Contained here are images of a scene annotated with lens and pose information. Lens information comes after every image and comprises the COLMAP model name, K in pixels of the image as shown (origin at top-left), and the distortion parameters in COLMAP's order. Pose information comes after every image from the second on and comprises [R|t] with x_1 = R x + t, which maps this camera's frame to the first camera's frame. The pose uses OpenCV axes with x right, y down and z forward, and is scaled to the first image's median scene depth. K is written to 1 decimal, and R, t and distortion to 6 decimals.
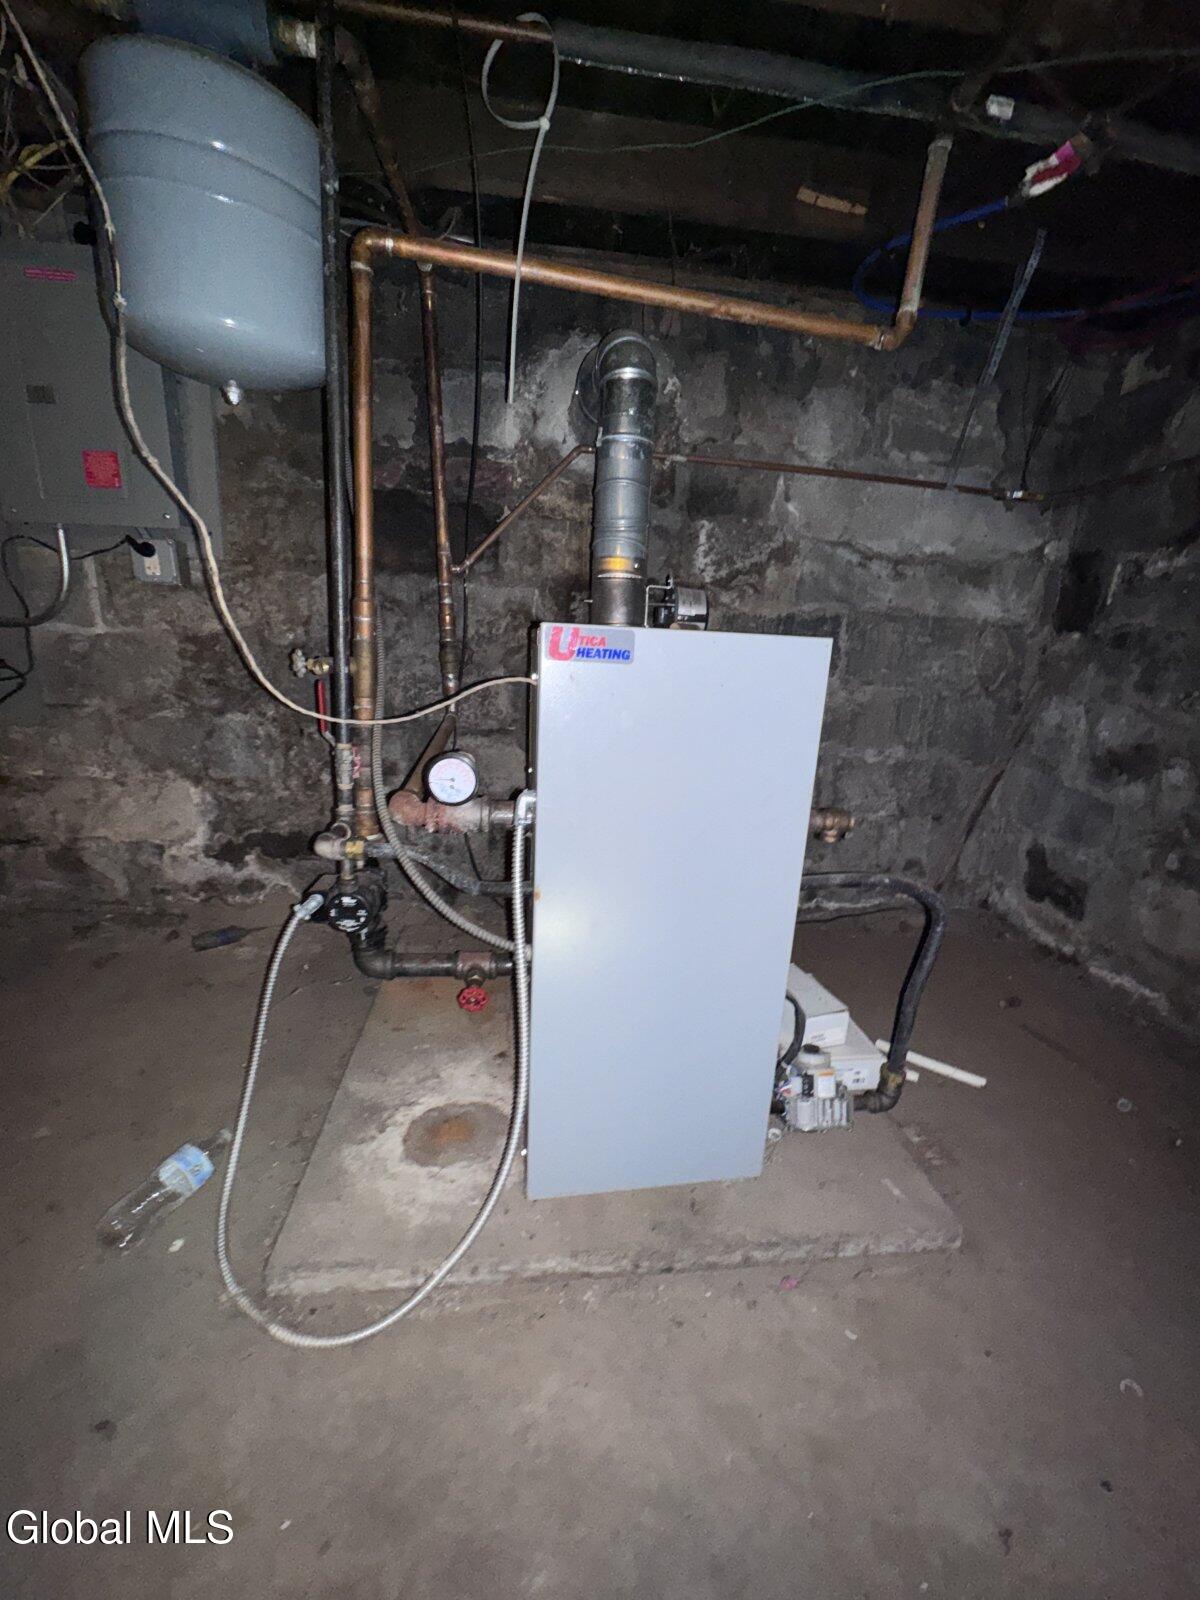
lens RADIAL K [[644.1, 0, 596.2], [0, 644.1, 807.0], [0, 0, 1]] dist [0.000240, -0.000019]
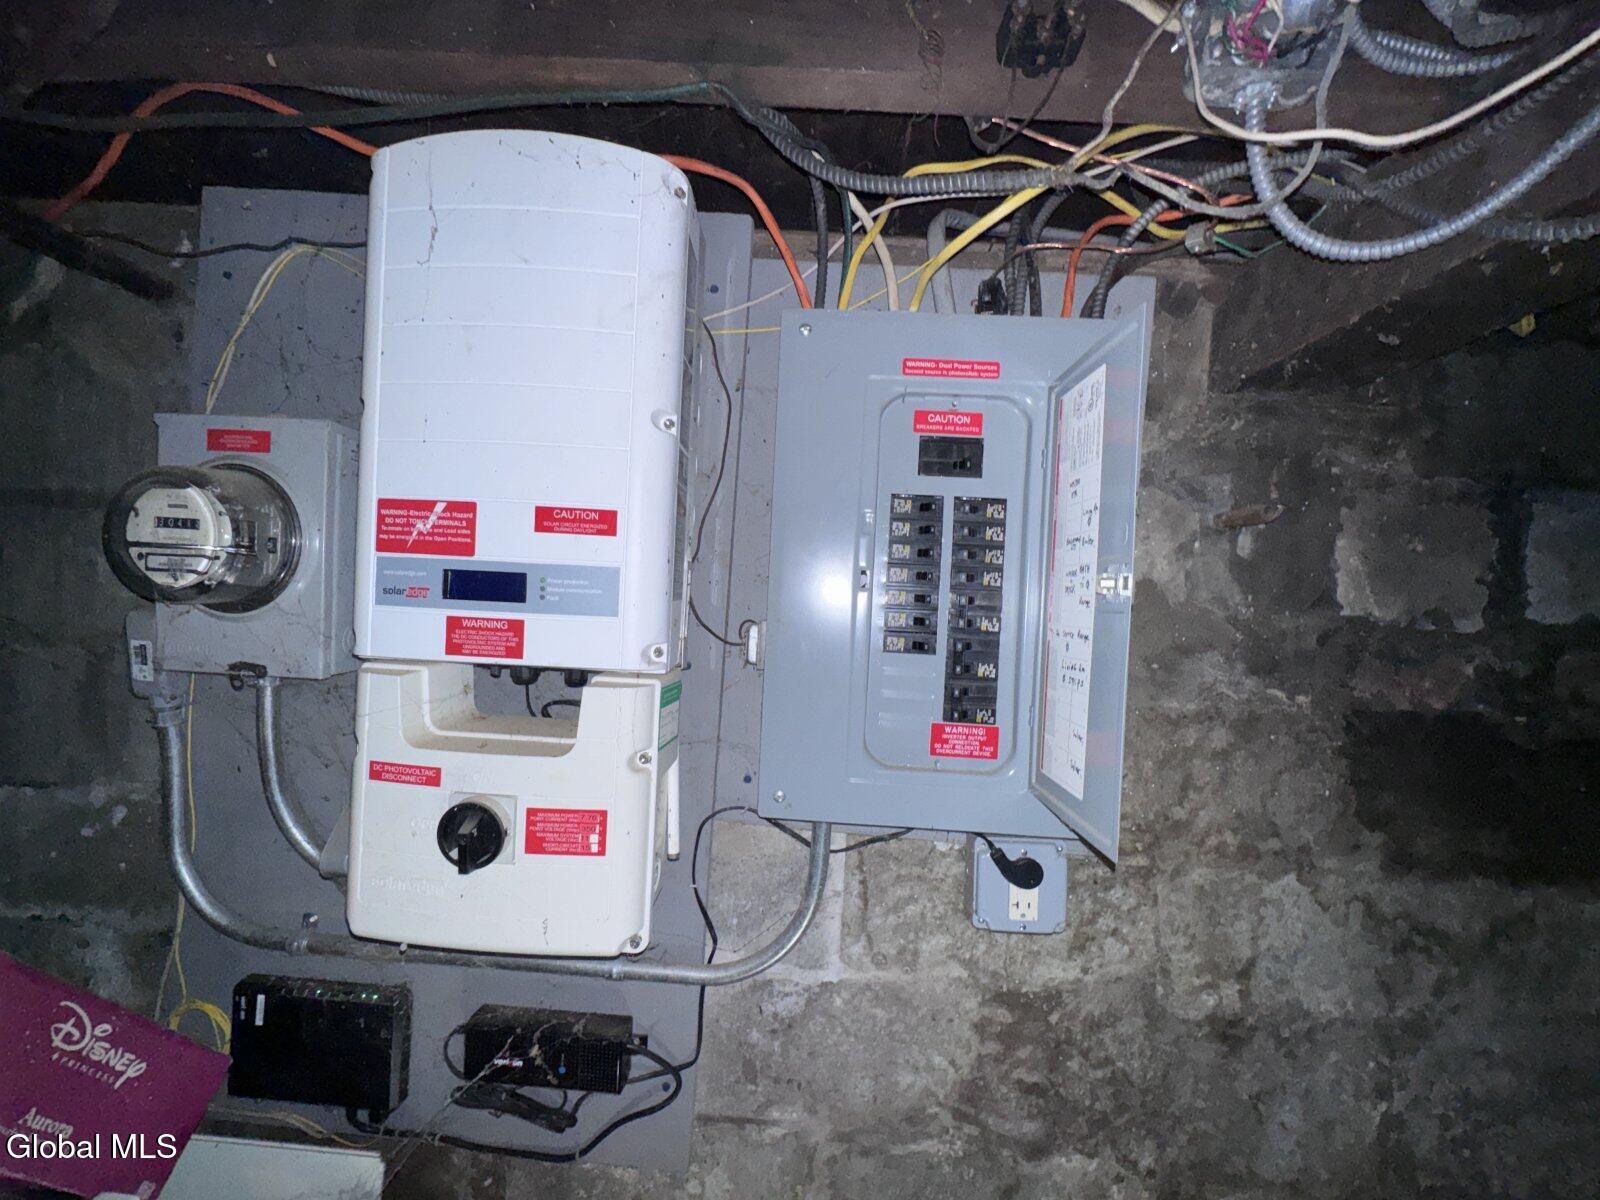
lens RADIAL K [[644.1, 0, 798.4], [0, 644.1, 598.5], [0, 0, 1]] dist [0.000240, -0.000019]
pose [[0.991502, 0.015630, -0.129149, -0.718709], [-0.048402, 0.965807, -0.254706, -0.416132], [0.120752, 0.258792, 0.958356, 0.438098]]
